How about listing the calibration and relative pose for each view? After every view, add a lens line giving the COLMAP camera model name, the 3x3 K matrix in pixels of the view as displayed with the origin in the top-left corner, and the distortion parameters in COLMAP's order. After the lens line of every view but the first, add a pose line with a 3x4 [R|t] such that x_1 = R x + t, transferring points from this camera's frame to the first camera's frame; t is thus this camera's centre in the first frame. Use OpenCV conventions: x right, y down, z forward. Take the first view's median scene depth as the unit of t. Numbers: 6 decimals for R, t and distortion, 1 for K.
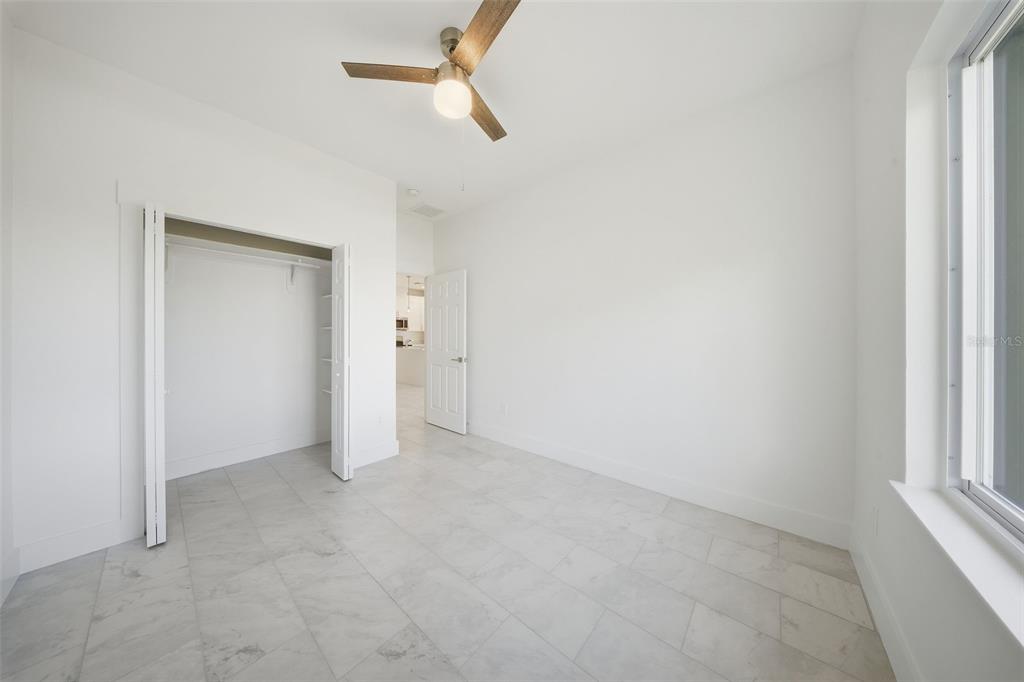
lens RADIAL K [[308.5, 0, 508.2], [0, 308.5, 335.5], [0, 0, 1]] dist [-0.000219, -0.000070]
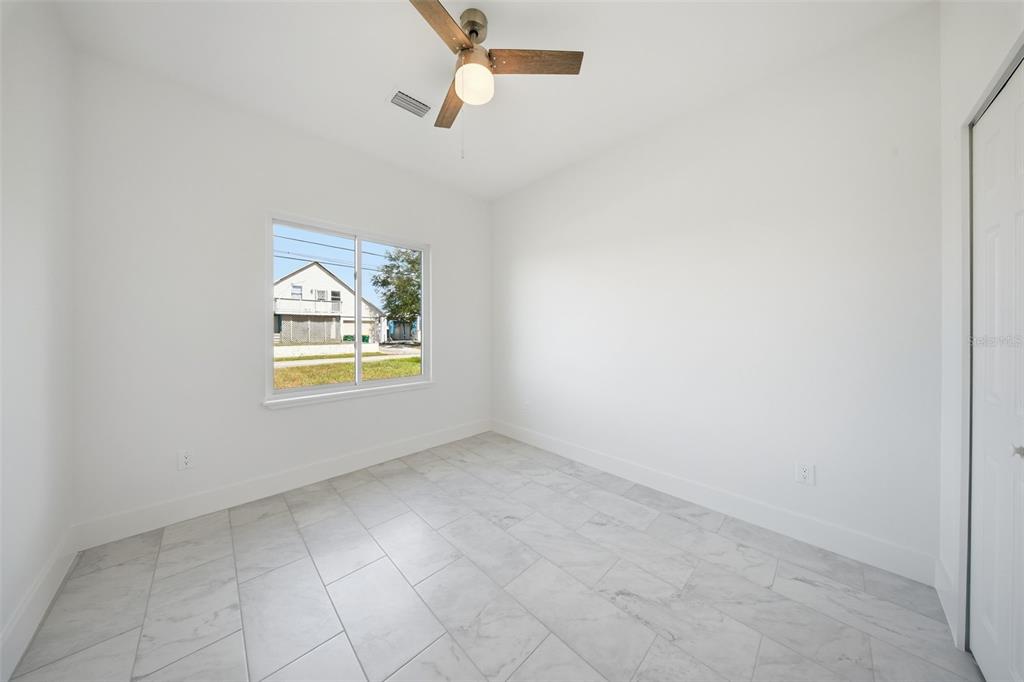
lens RADIAL K [[308.5, 0, 508.2], [0, 308.5, 335.5], [0, 0, 1]] dist [-0.000219, -0.000070]
pose [[-0.995968, 0.001248, 0.089697, -0.392140], [0.002256, 0.999935, 0.011144, 0.000802], [-0.089677, 0.011302, -0.995907, 2.073281]]
